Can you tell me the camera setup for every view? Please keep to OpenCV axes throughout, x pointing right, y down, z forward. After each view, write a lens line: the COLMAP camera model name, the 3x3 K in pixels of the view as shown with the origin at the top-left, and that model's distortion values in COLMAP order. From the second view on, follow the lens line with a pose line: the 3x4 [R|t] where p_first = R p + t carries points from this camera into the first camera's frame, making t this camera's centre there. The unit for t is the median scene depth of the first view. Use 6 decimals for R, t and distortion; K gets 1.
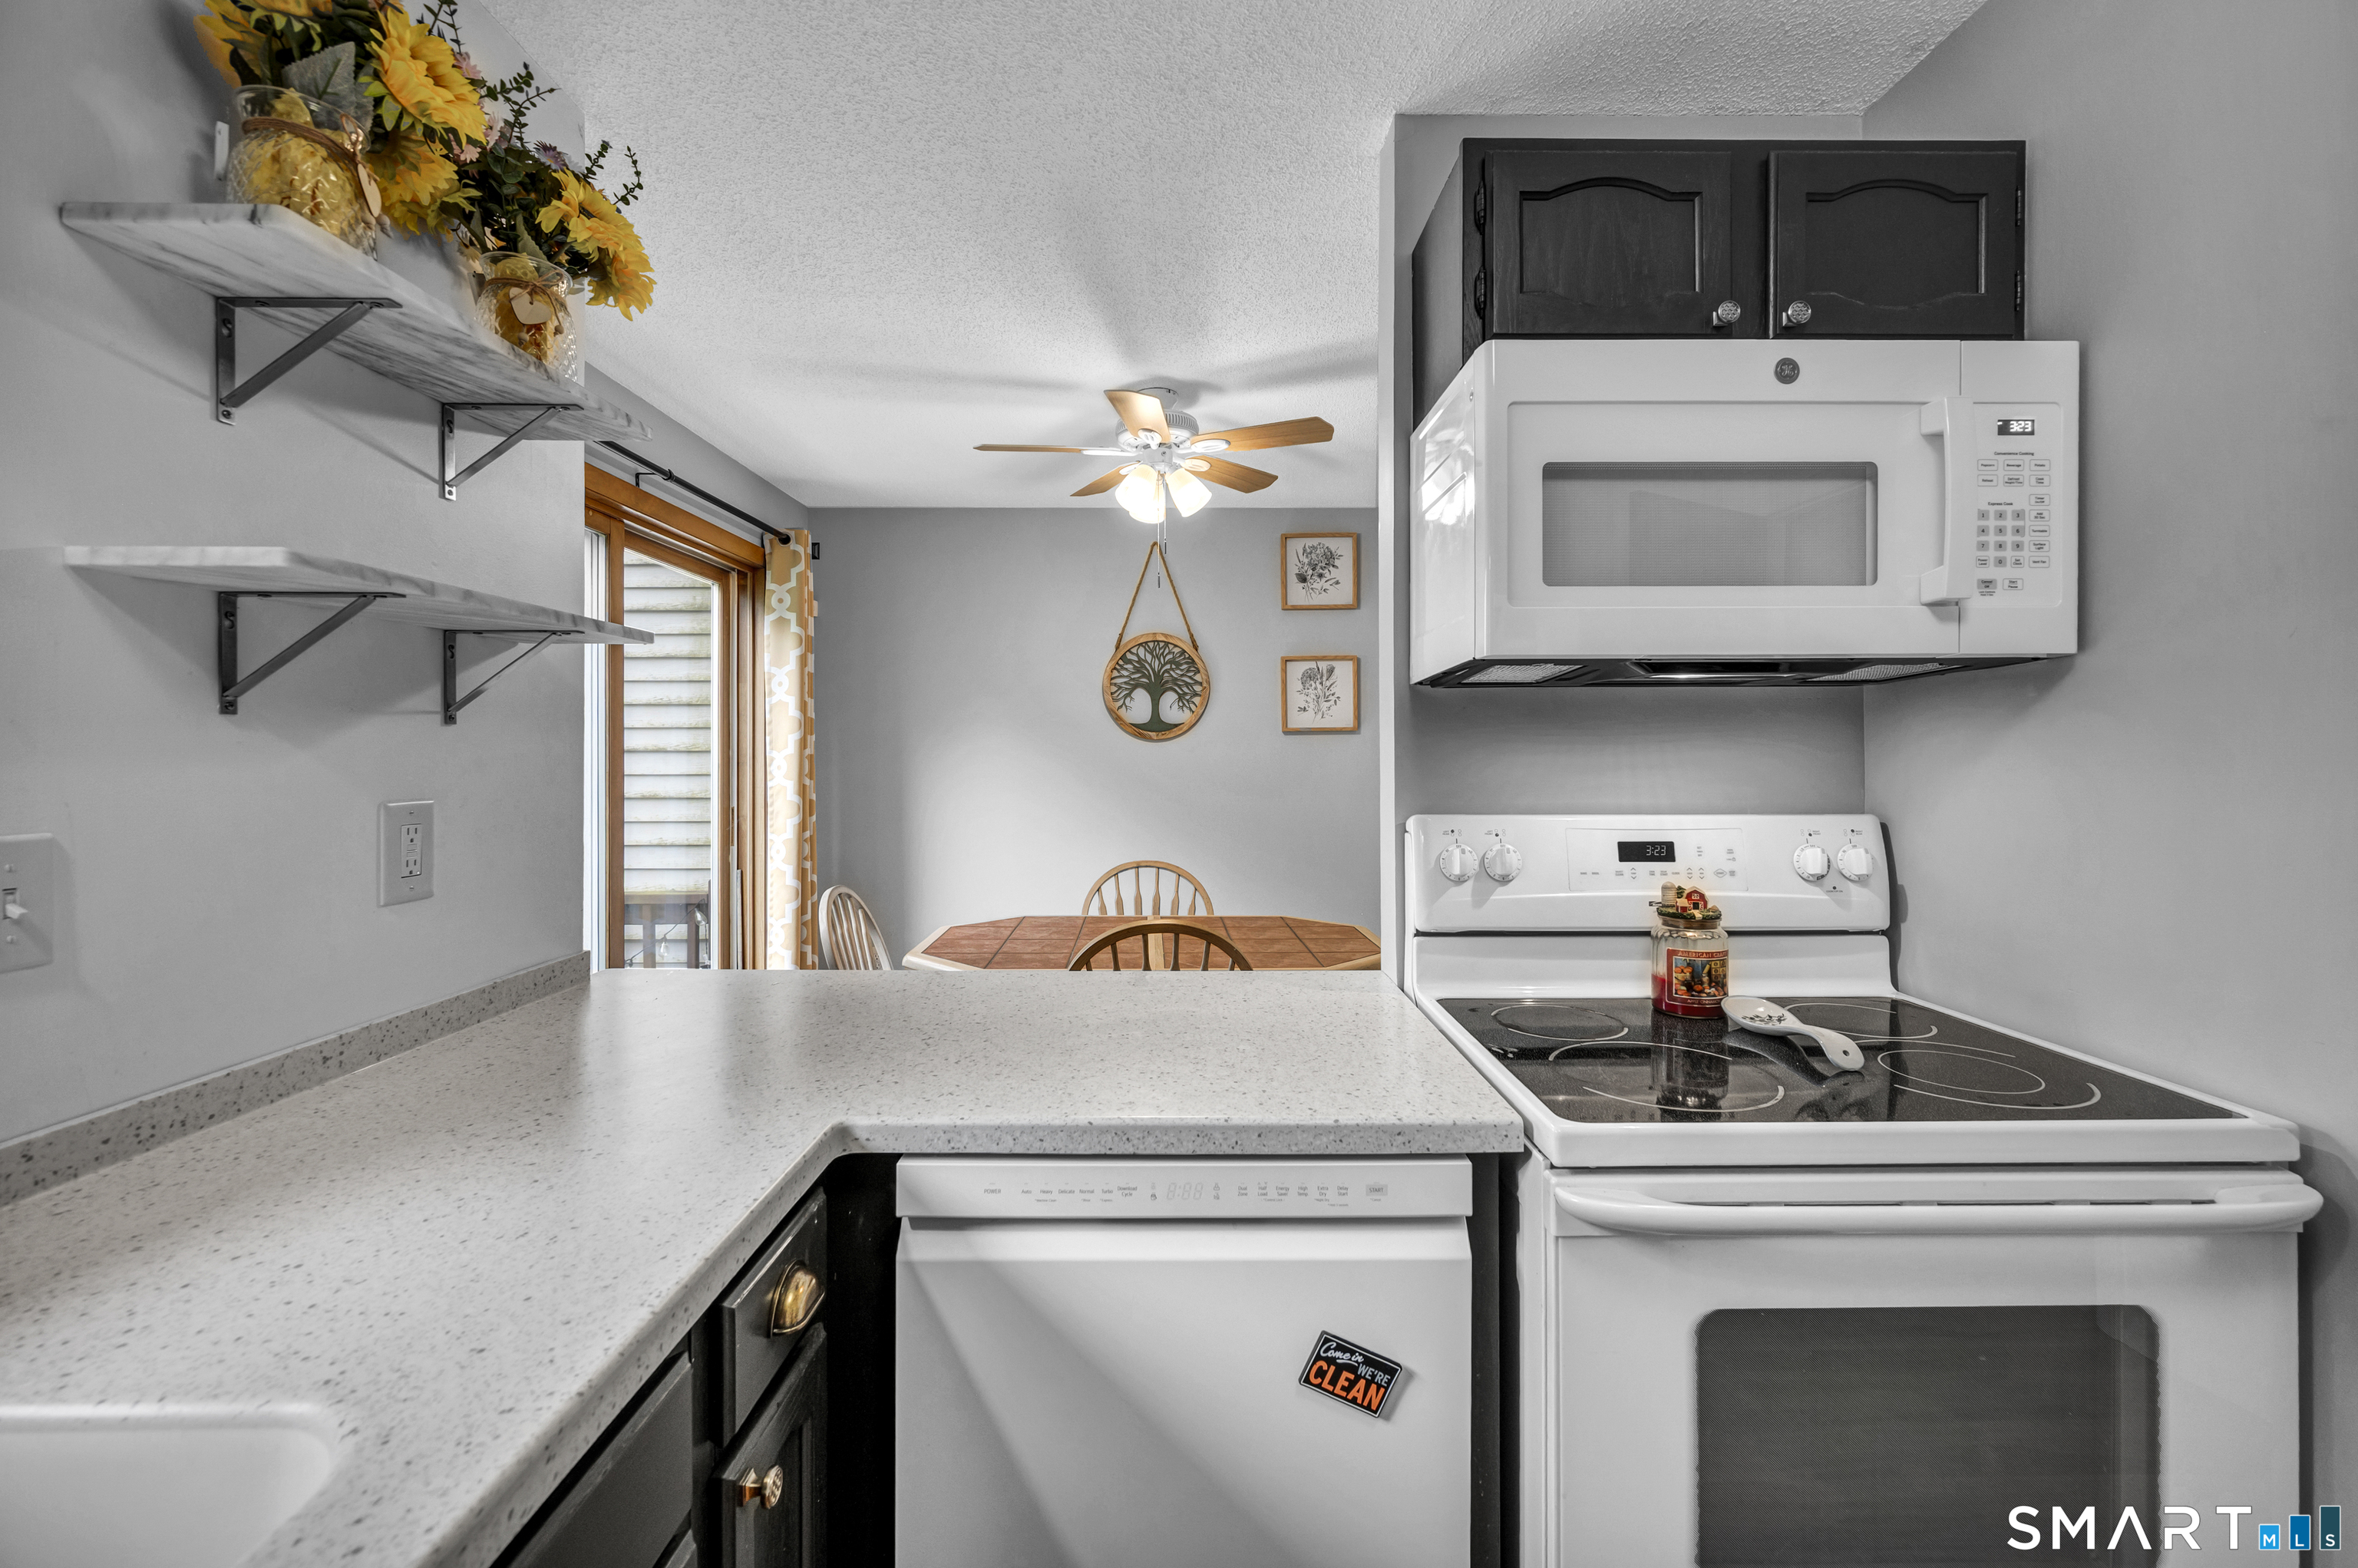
lens RADIAL K [[949.3, 0, 1179.0], [0, 949.3, 784.0], [0, 0, 1]] dist [-0.001541, -0.000001]
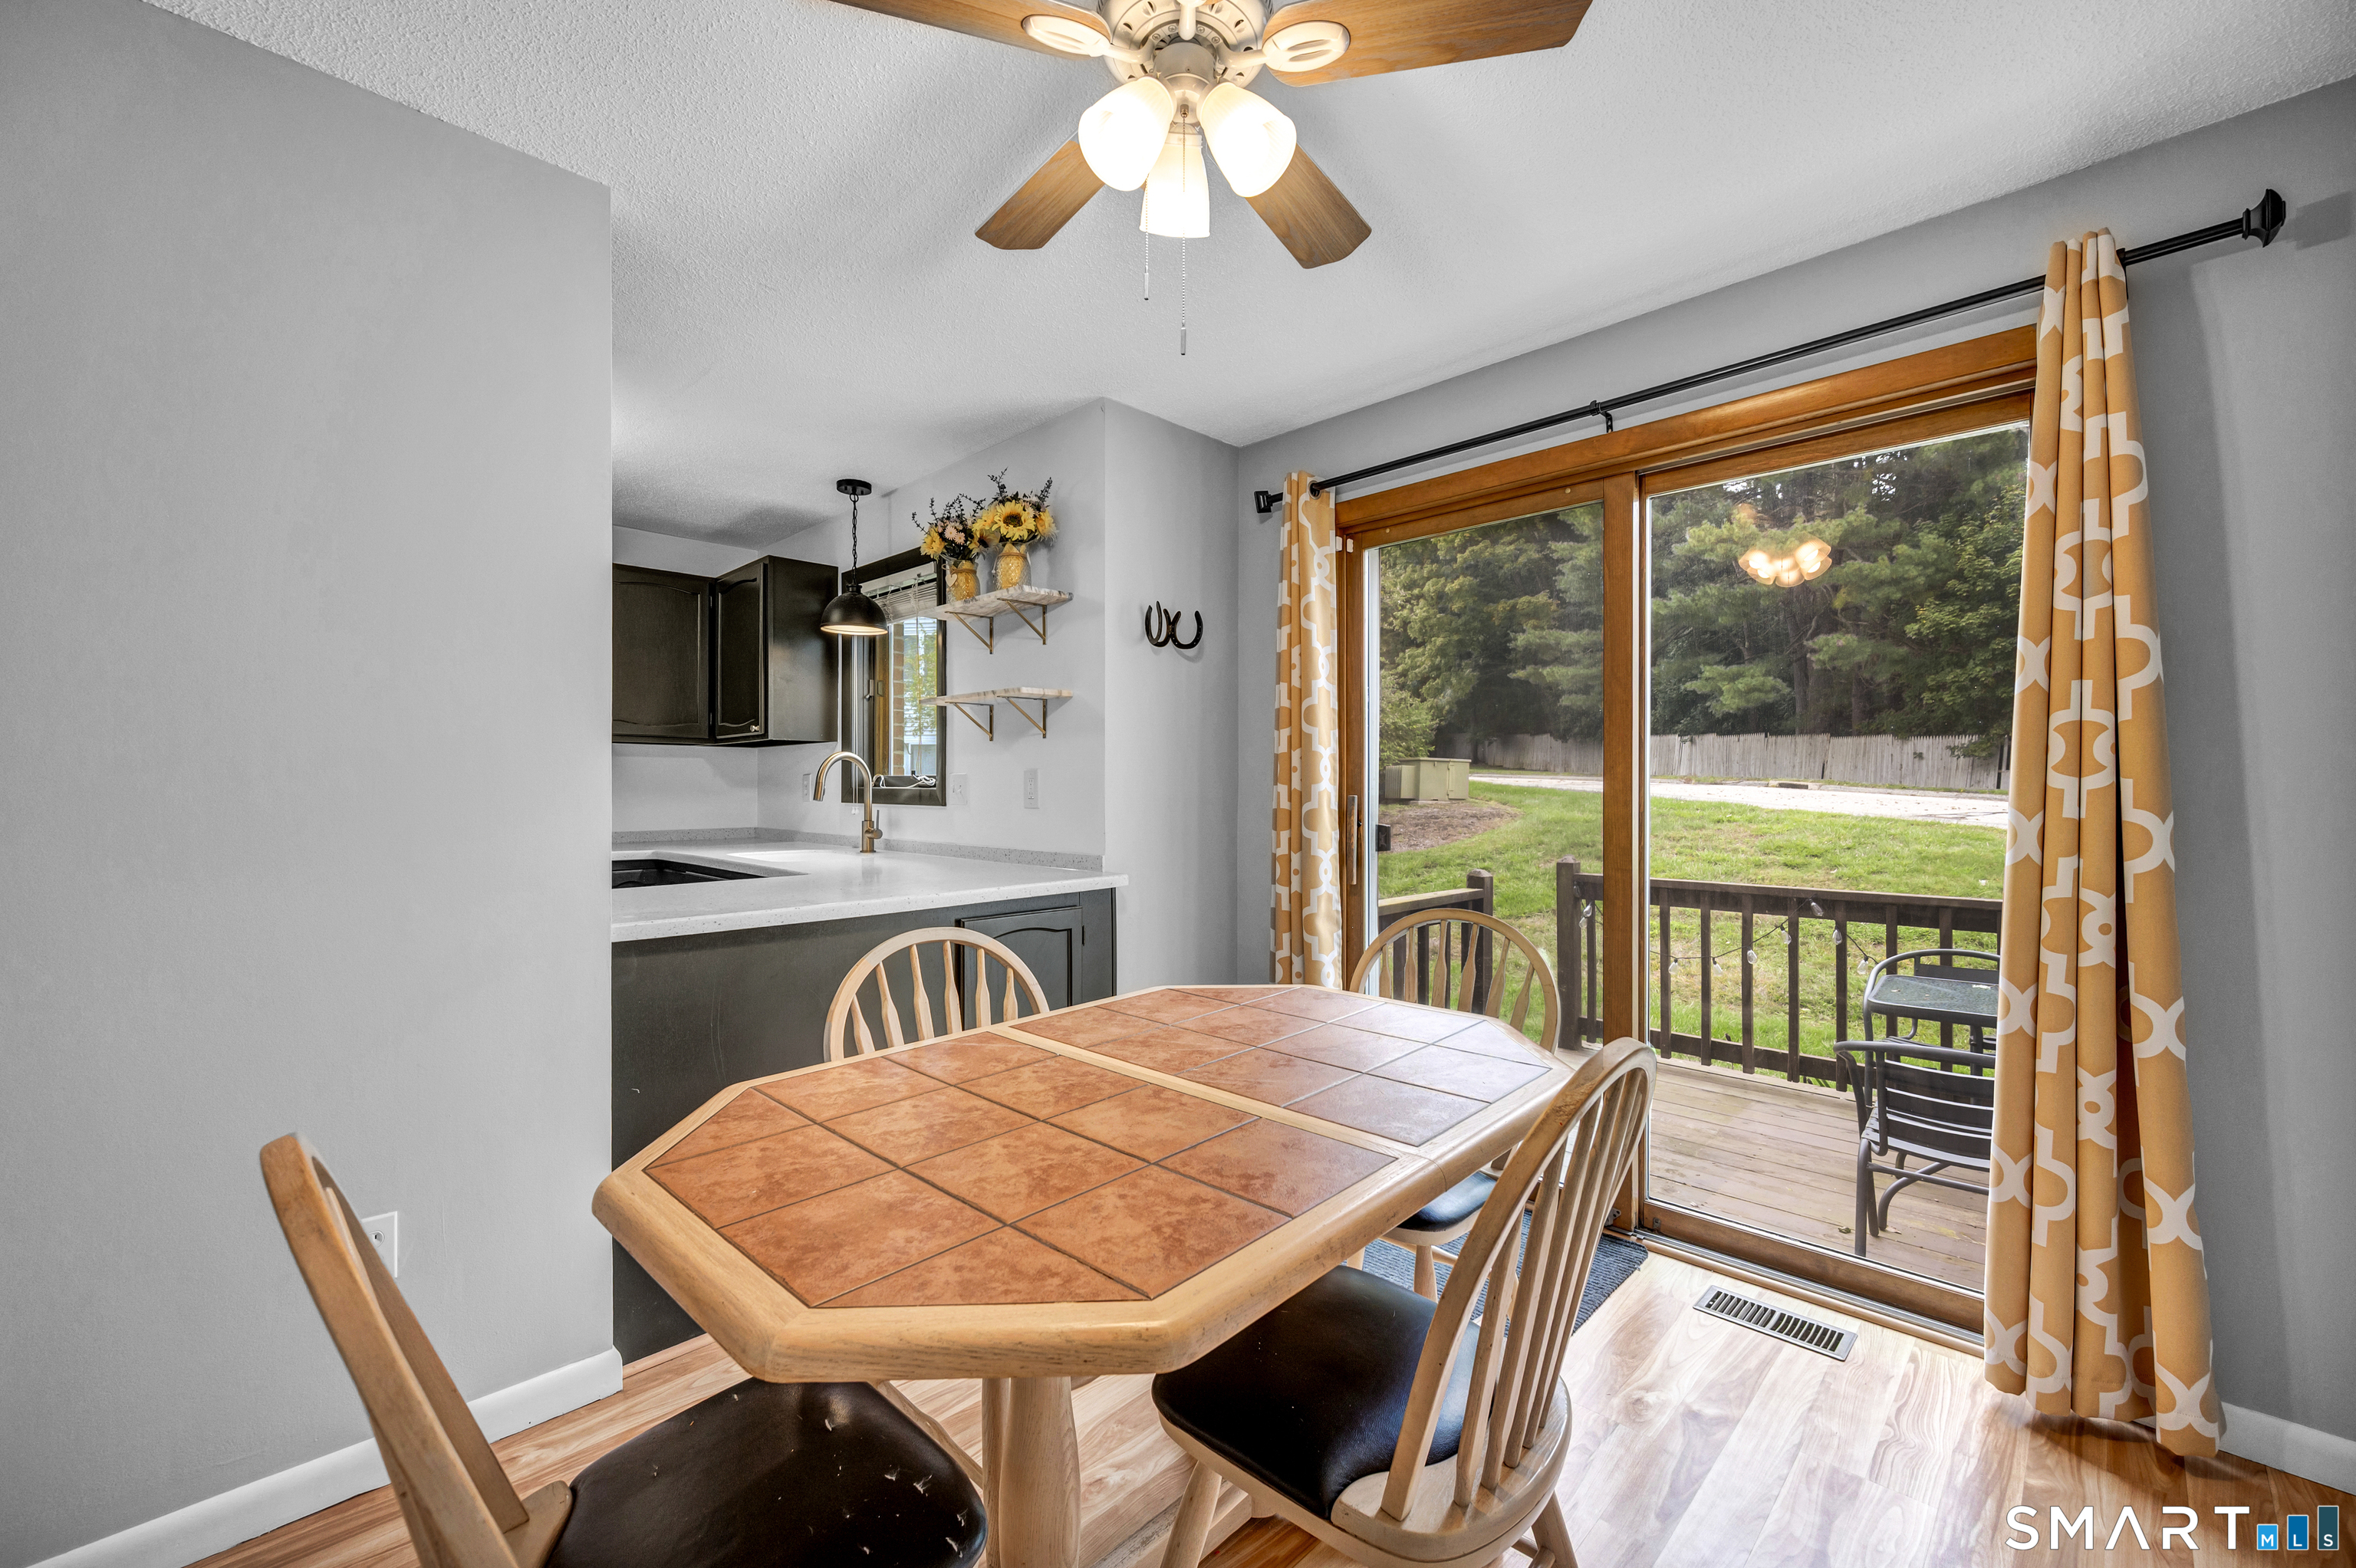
lens RADIAL K [[948.5, 0, 1178.0], [0, 948.5, 784.0], [0, 0, 1]] dist [-0.001541, -0.000001]
pose [[-0.709439, 0.001476, -0.704766, 0.775329], [-0.021716, 0.999477, 0.023954, -0.012395], [0.704433, 0.032299, -0.709036, 3.292111]]
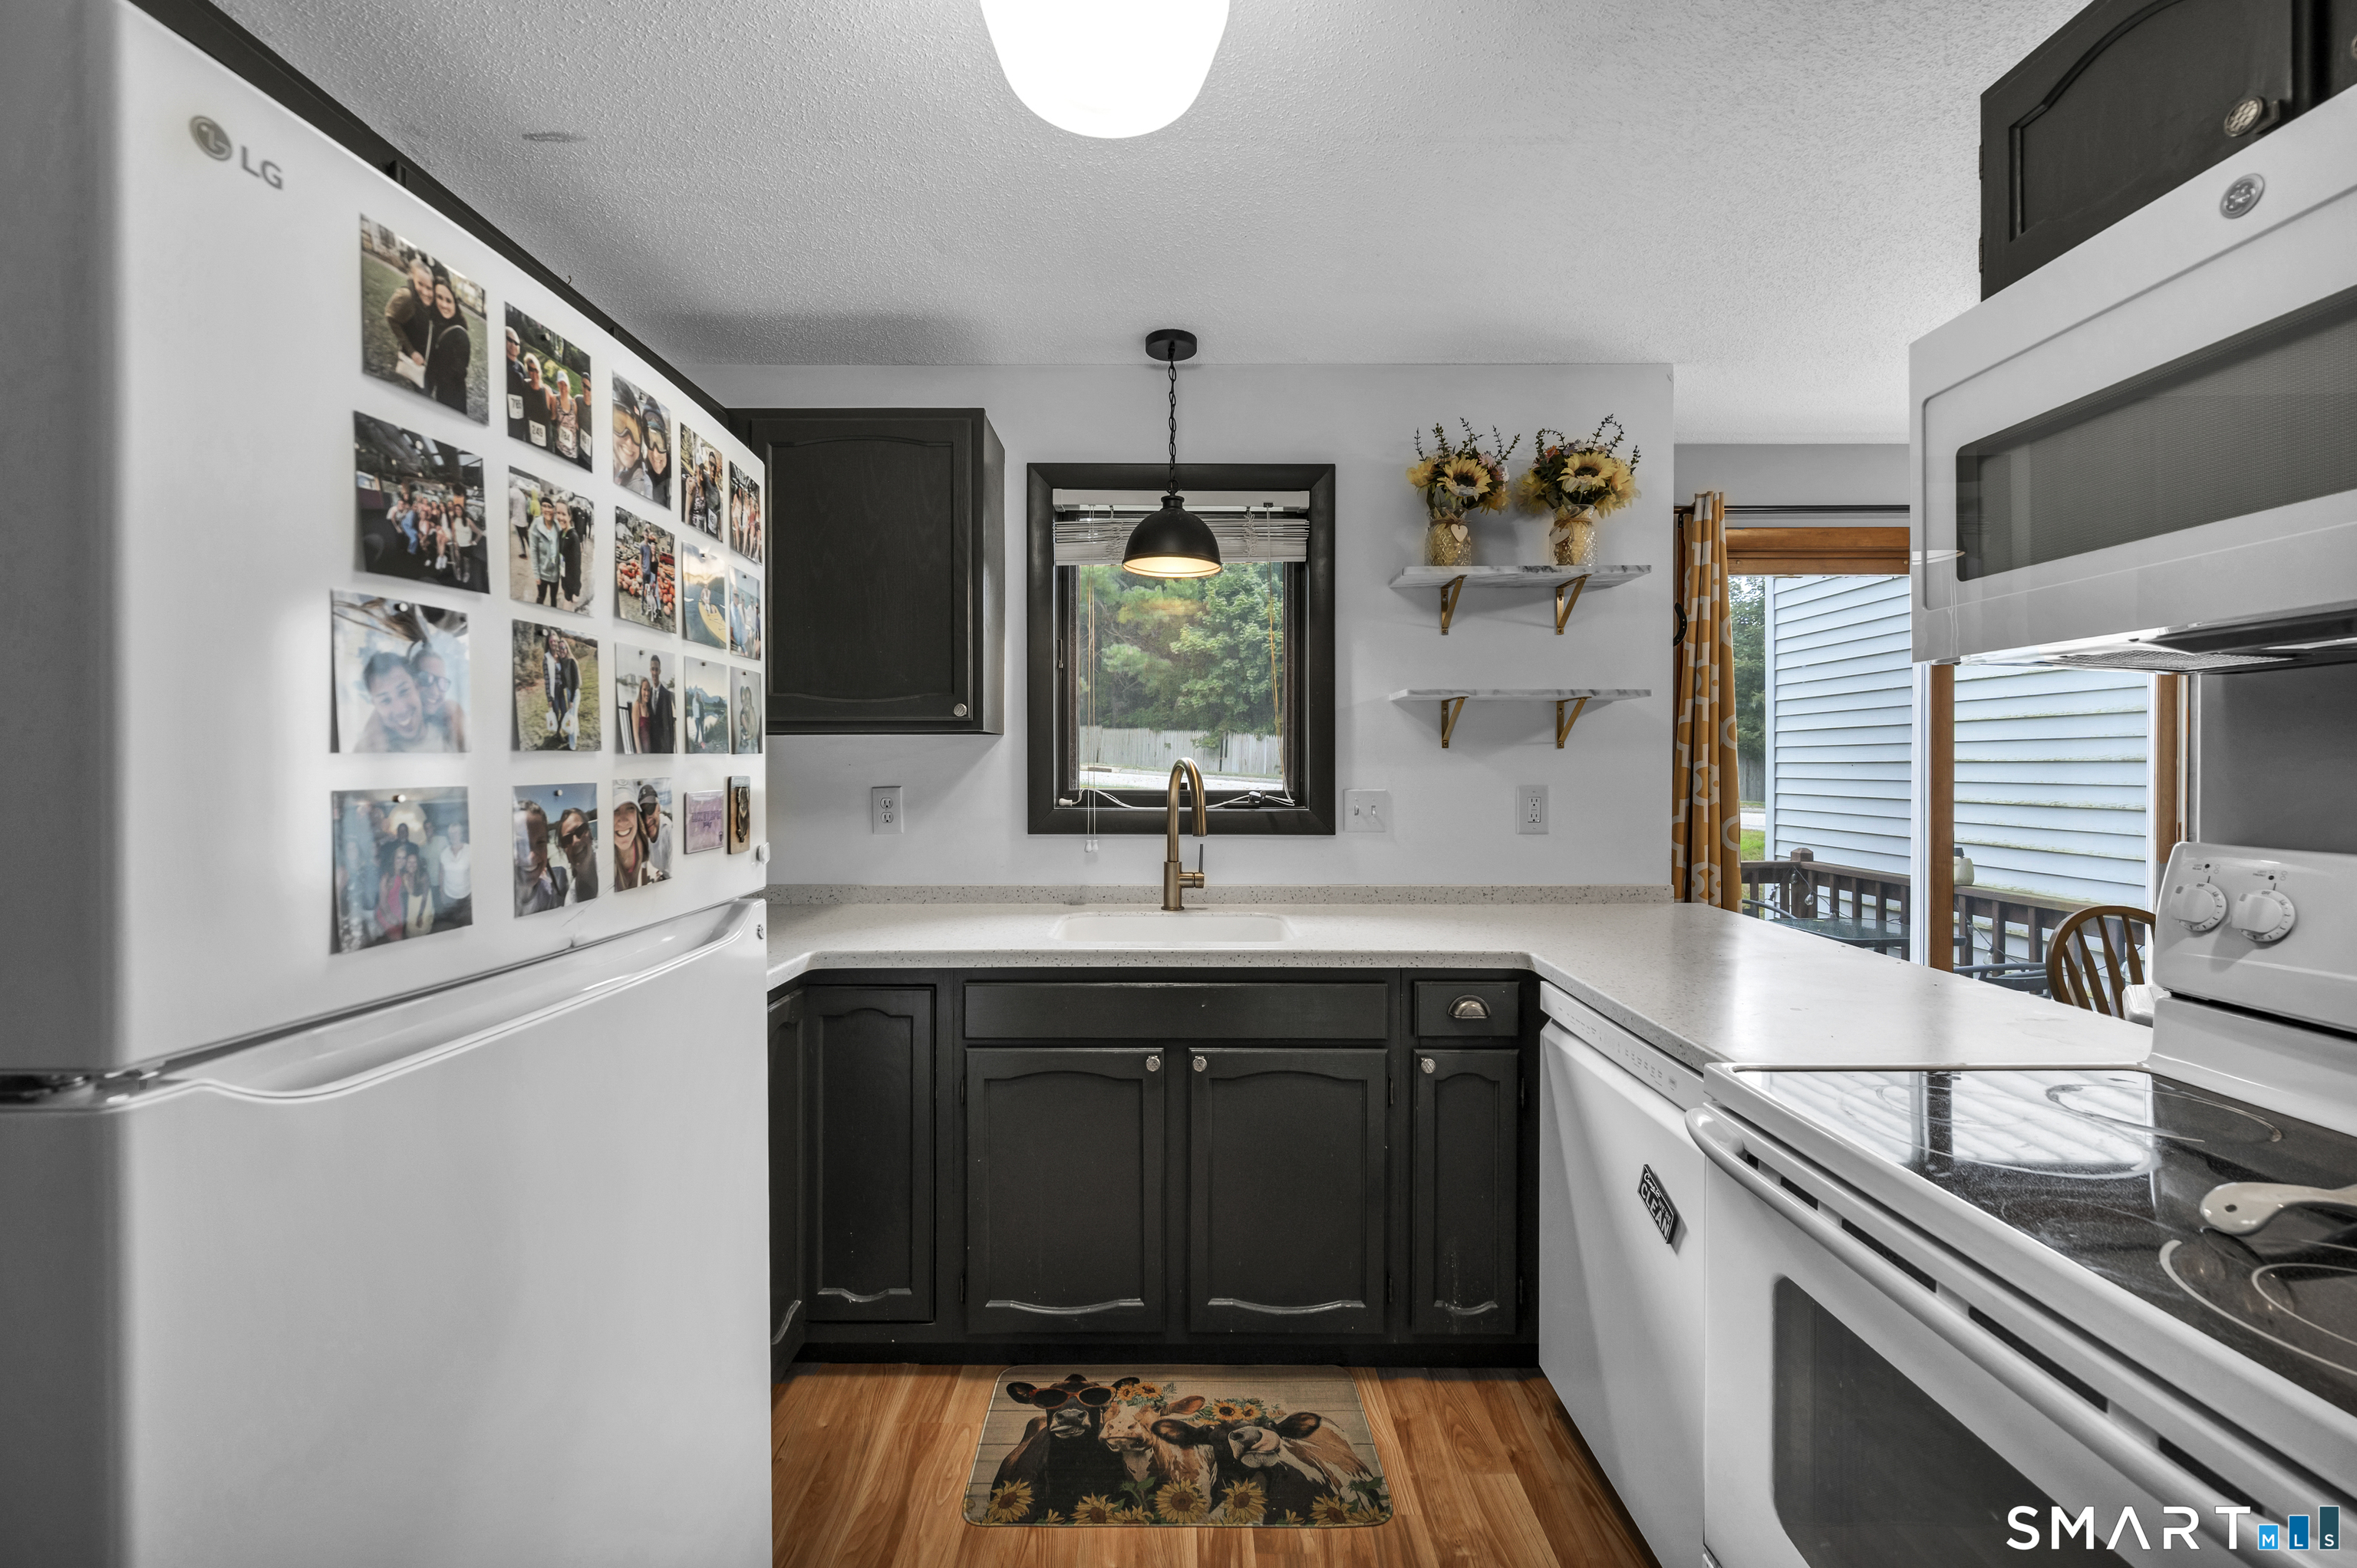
lens RADIAL K [[948.9, 0, 1178.5], [0, 948.9, 784.0], [0, 0, 1]] dist [-0.001541, -0.000001]
pose [[-0.013862, 0.021693, -0.999669, 1.340984], [-0.031434, 0.999261, 0.022120, -0.006179], [0.999410, 0.031730, -0.013170, 0.258895]]
